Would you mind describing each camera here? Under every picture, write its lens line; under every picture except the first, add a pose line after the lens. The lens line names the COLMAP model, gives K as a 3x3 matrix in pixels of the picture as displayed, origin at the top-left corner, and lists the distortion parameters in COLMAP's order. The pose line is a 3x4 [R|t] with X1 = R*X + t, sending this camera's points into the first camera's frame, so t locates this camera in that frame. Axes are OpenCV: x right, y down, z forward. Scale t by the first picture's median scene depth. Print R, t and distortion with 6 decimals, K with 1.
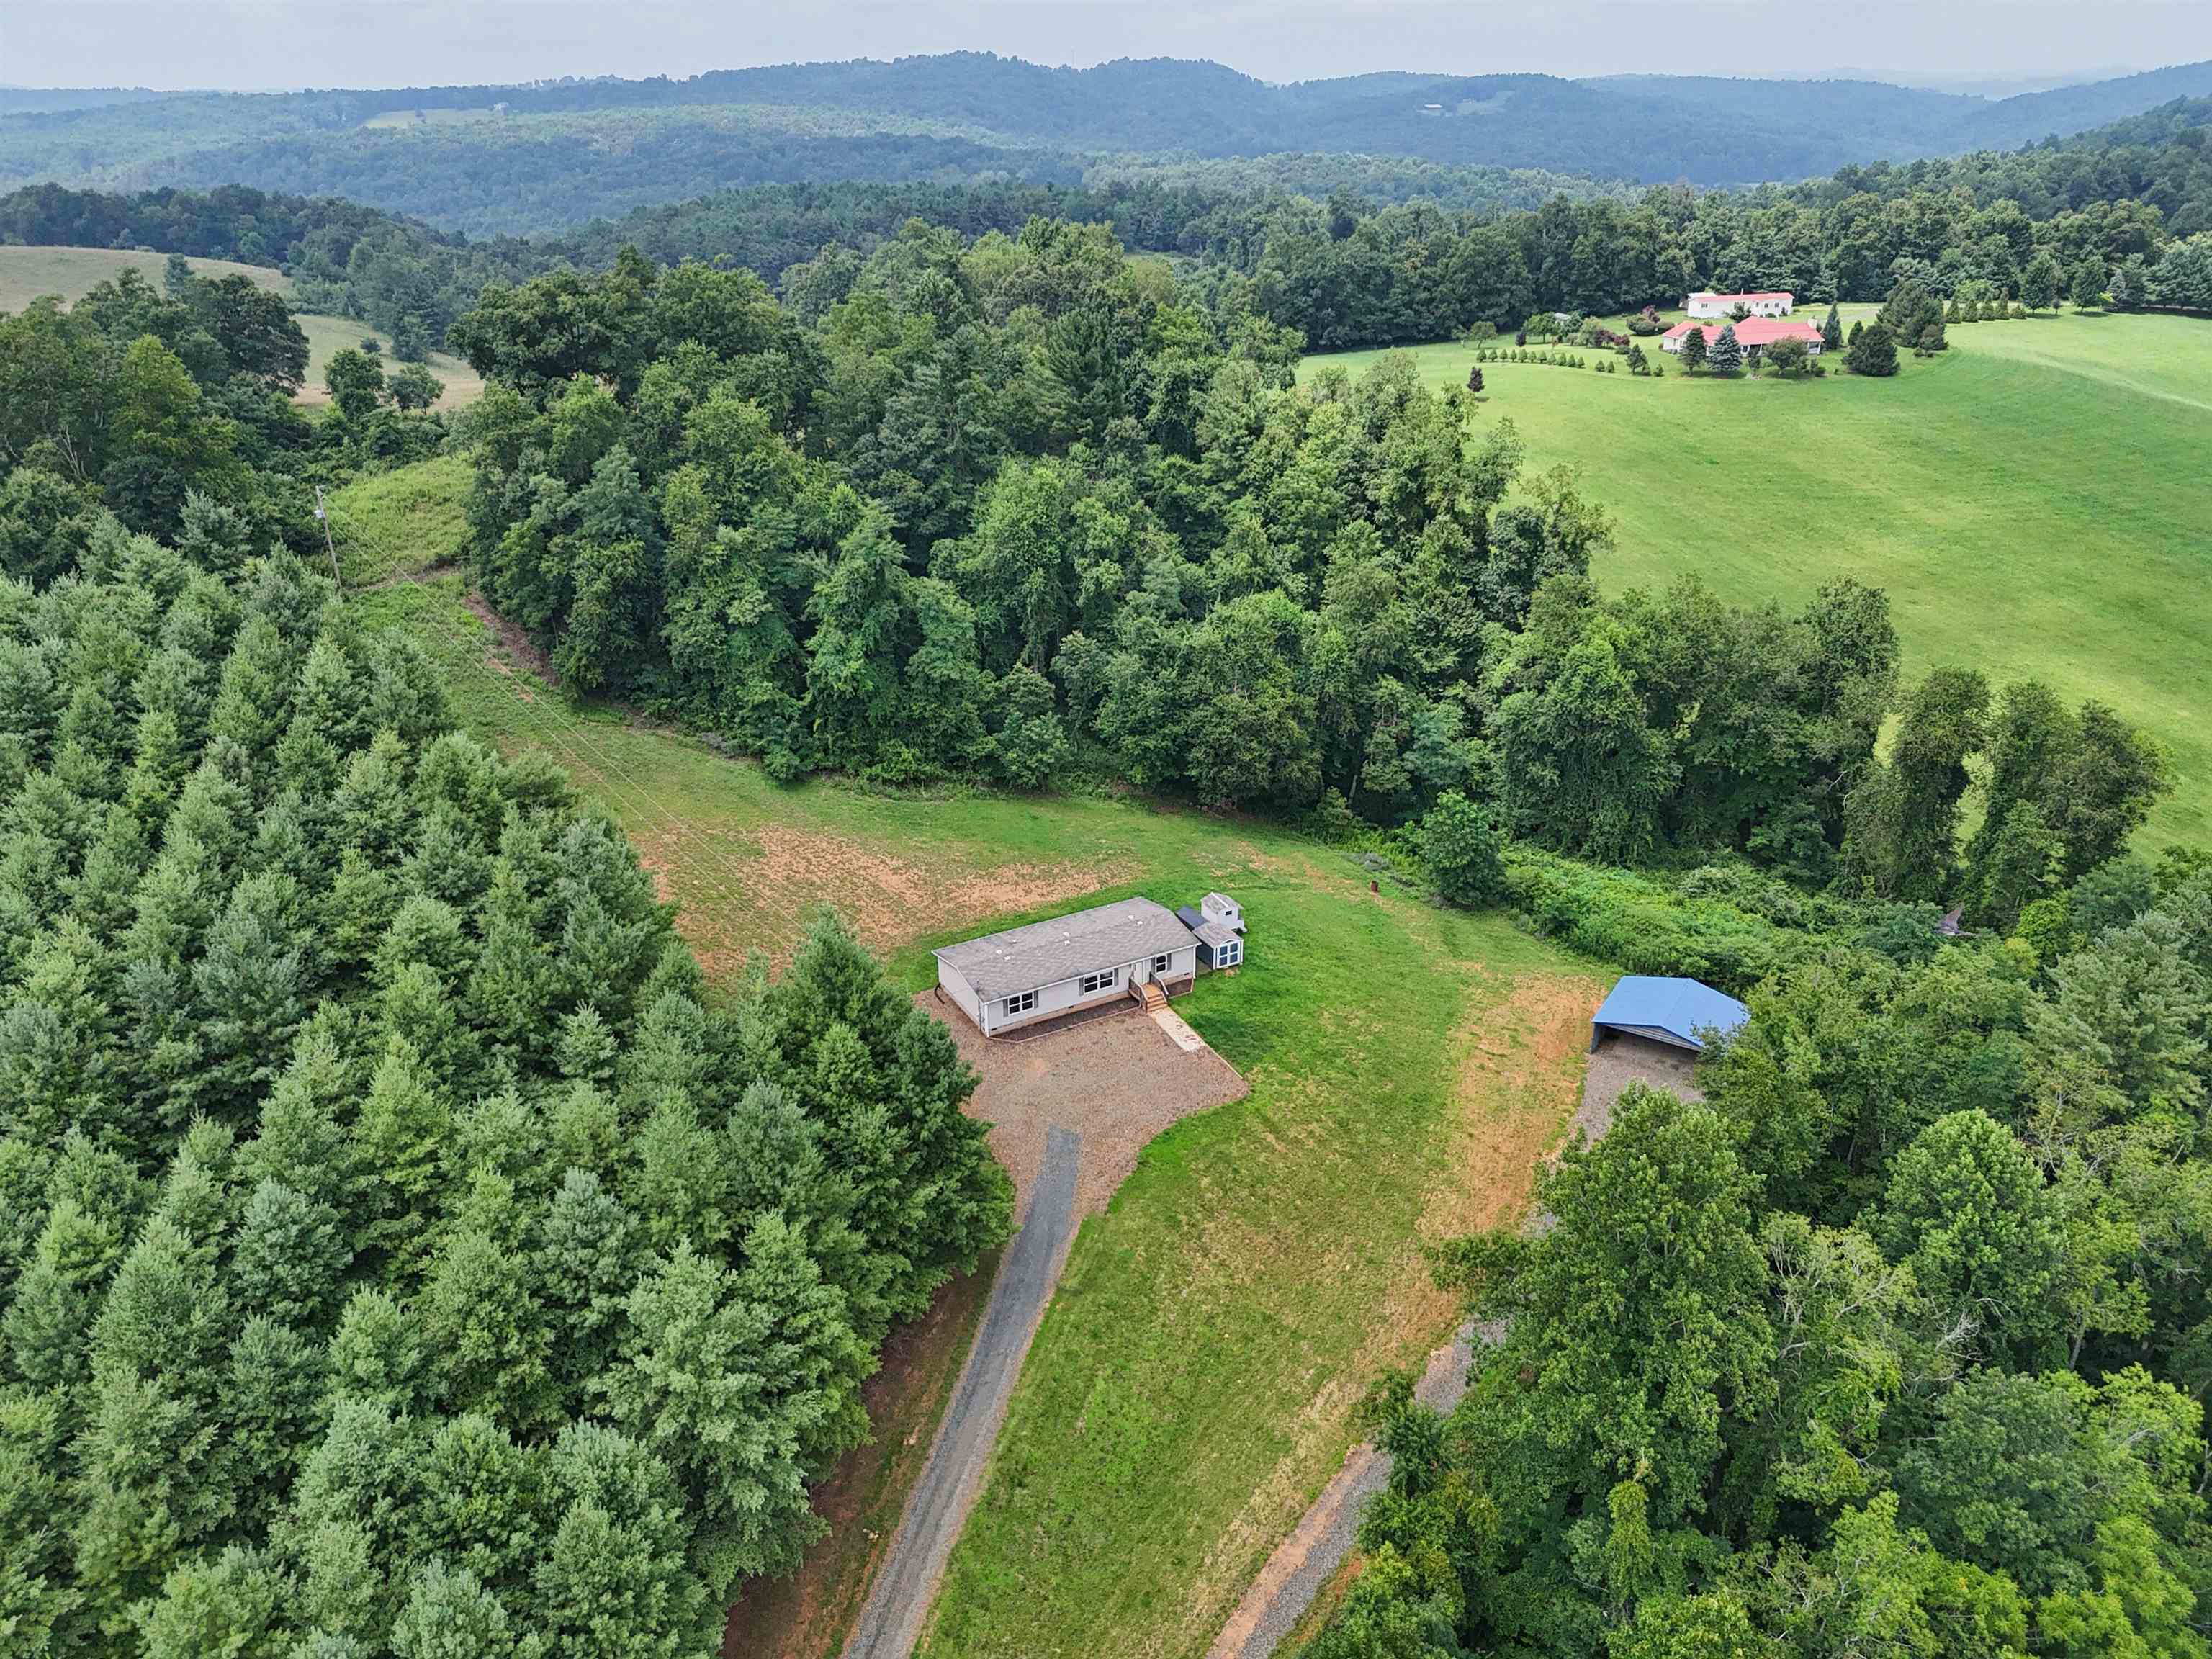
lens RADIAL K [[1596.6, 0, 1115.5], [0, 1596.6, 829.2], [0, 0, 1]] dist [0.162174, -0.061111]
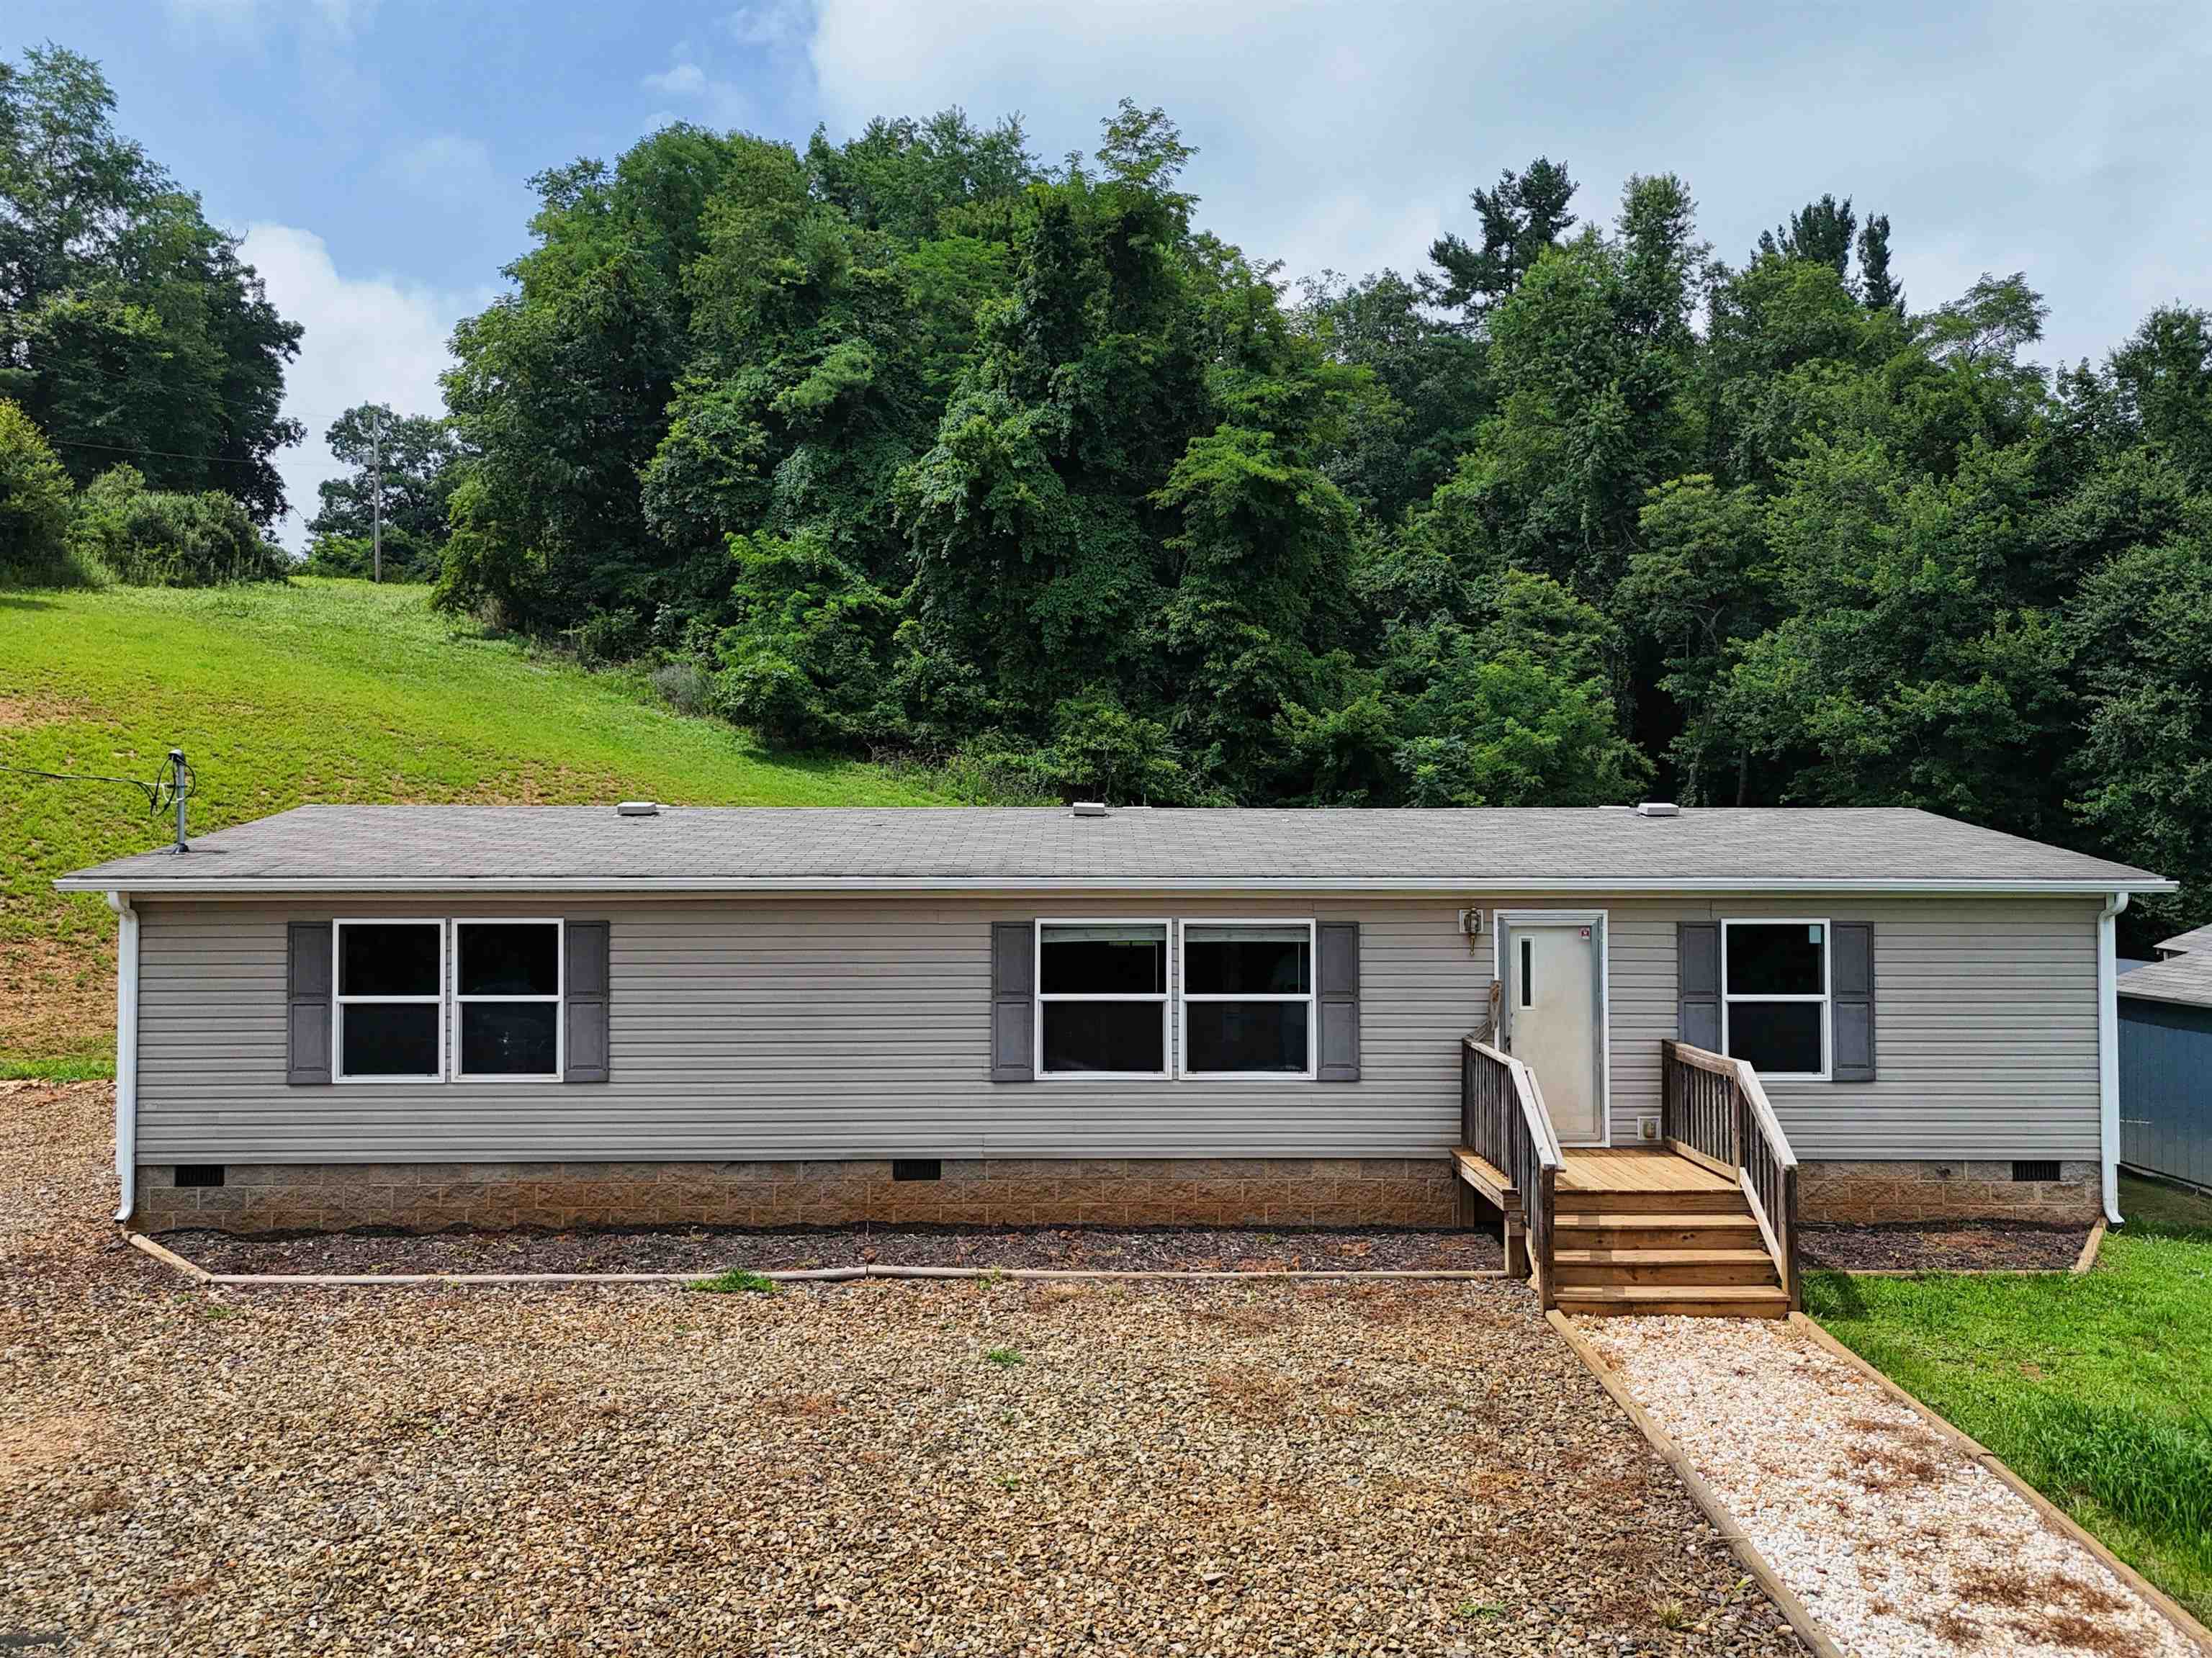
lens RADIAL K [[1652.5, 0, 1114.1], [0, 1652.5, 829.8], [0, 0, 1]] dist [0.081702, -0.086136]
pose [[0.881920, -0.002199, -0.471393, 0.037178], [-0.196776, 0.906982, -0.372375, 0.109484], [0.428364, 0.421164, 0.799453, 0.744246]]
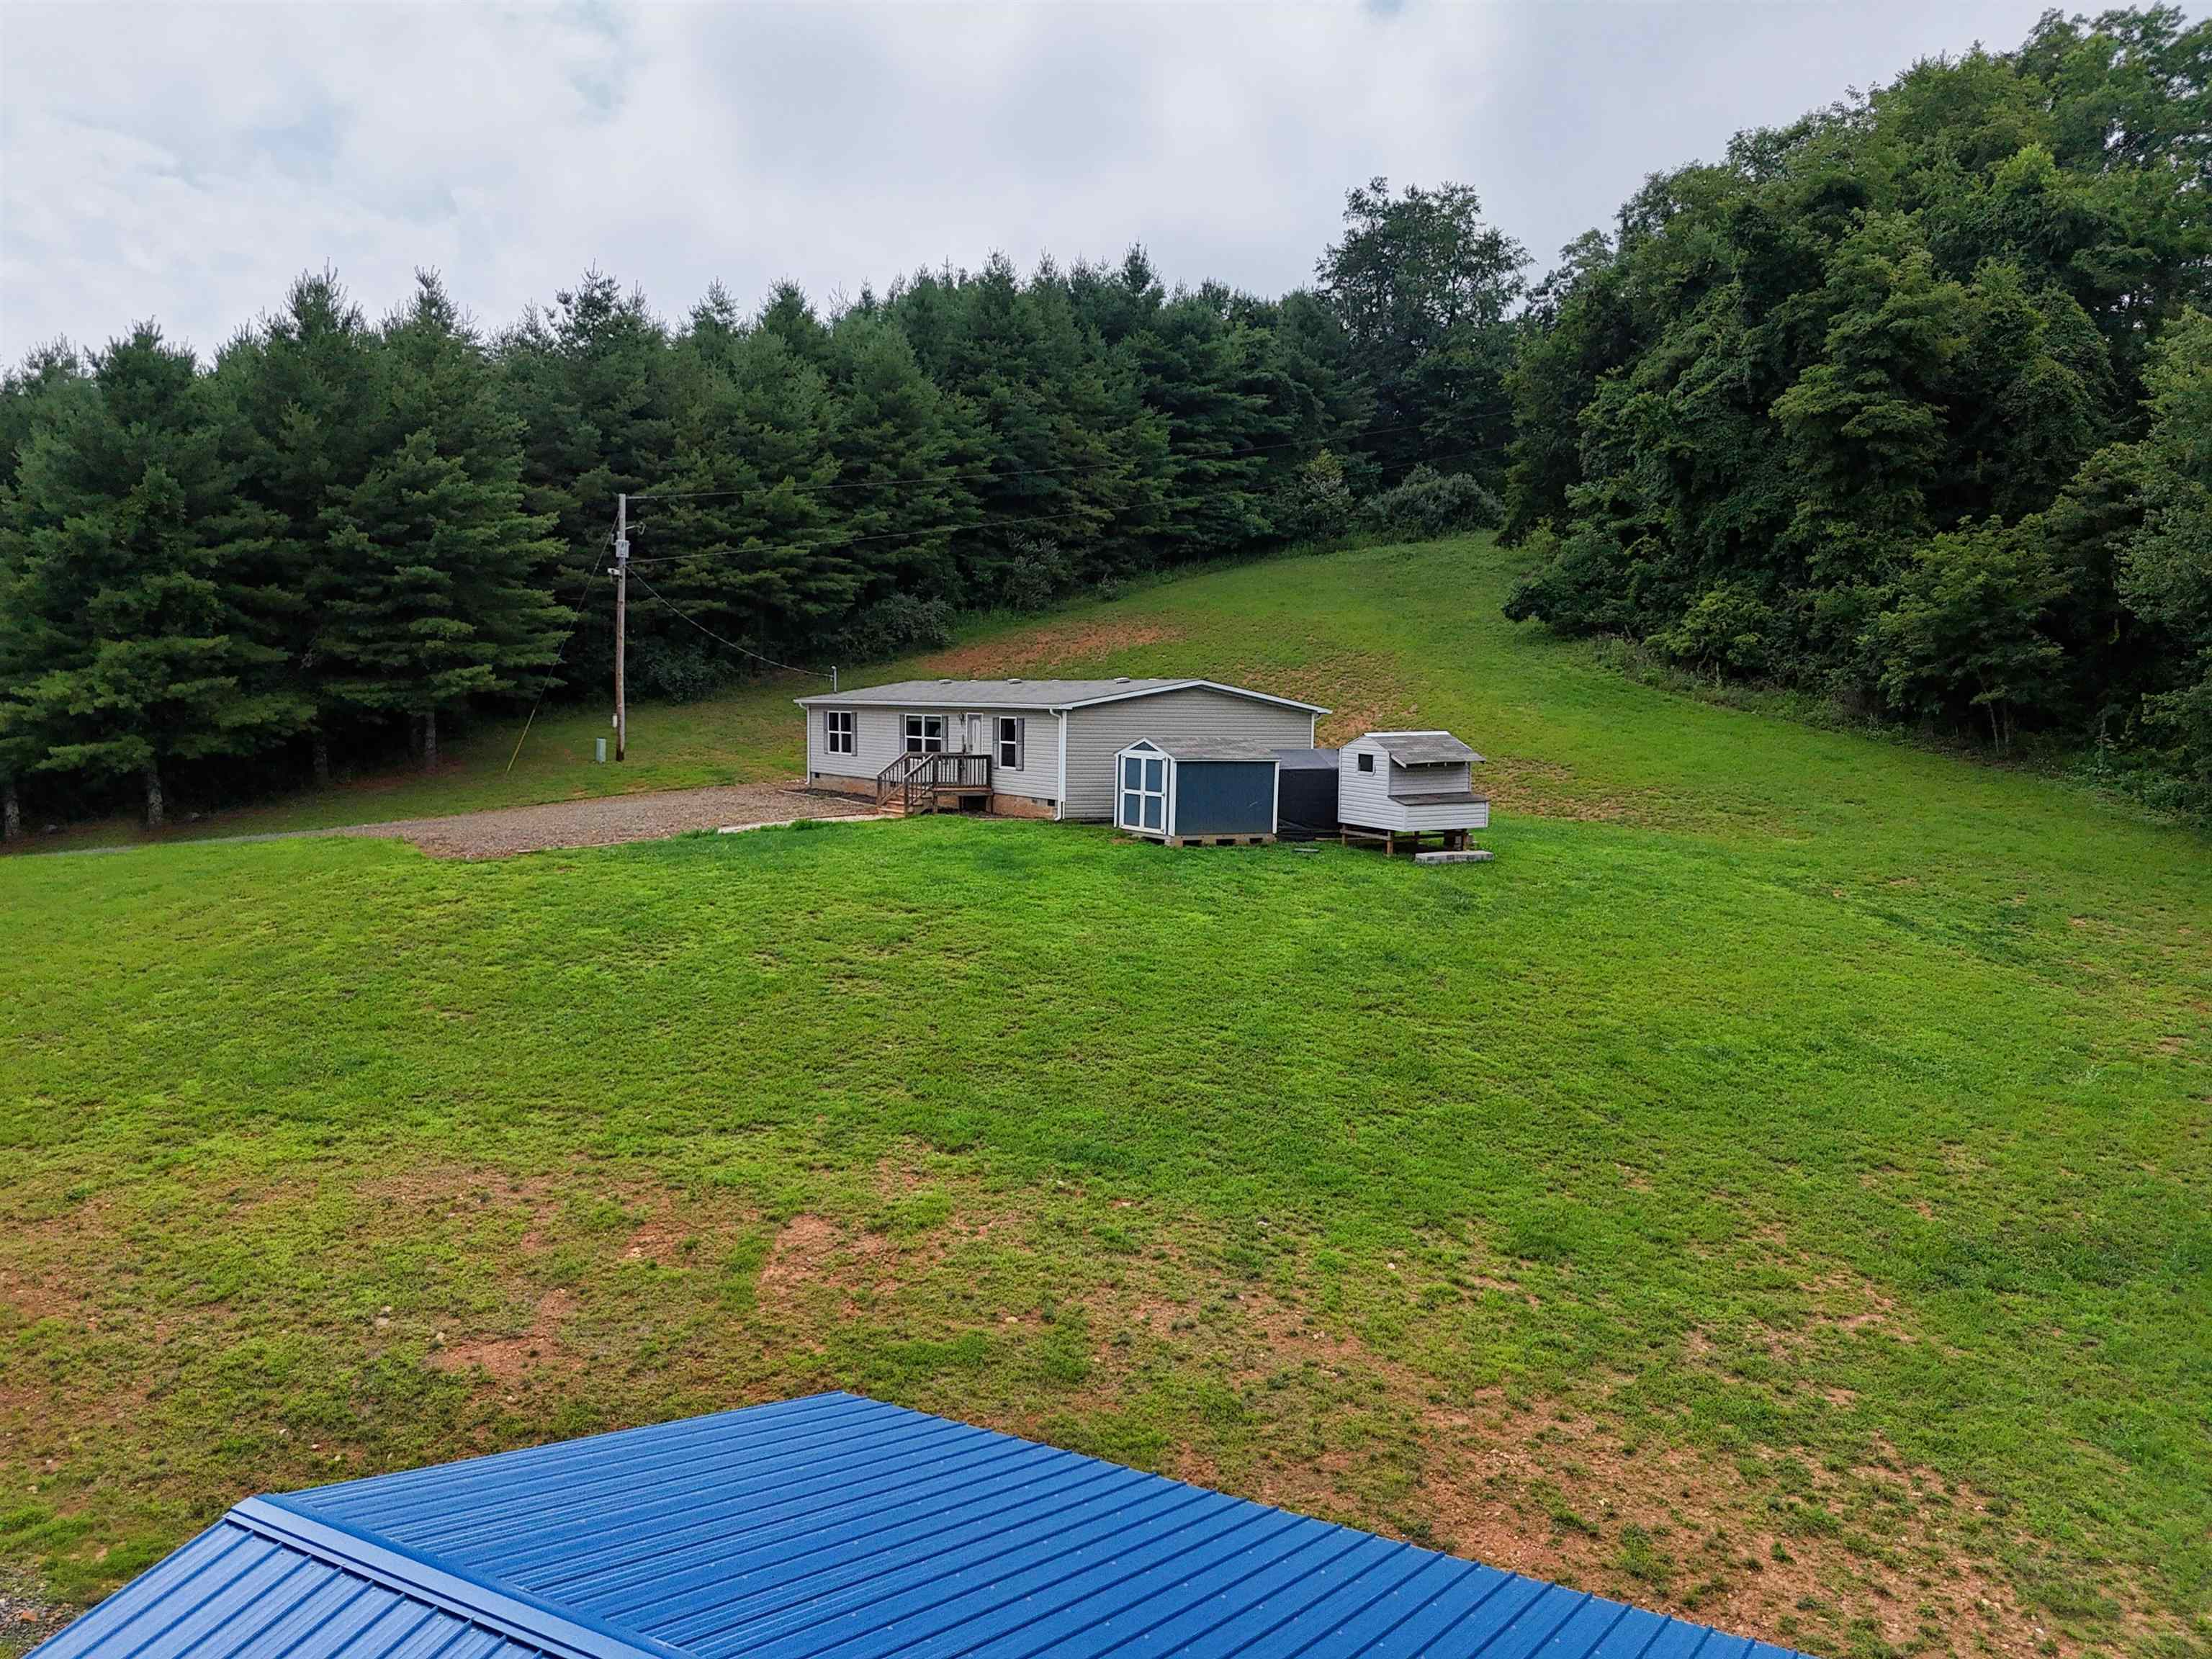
lens RADIAL K [[1632.5, 0, 1112.9], [0, 1632.5, 826.8], [0, 0, 1]] dist [0.065650, -0.067187]
pose [[0.050746, 0.079900, -0.995510, 0.342609], [-0.421339, 0.905457, 0.051194, 0.061736], [0.905482, 0.416850, 0.079614, 0.850716]]
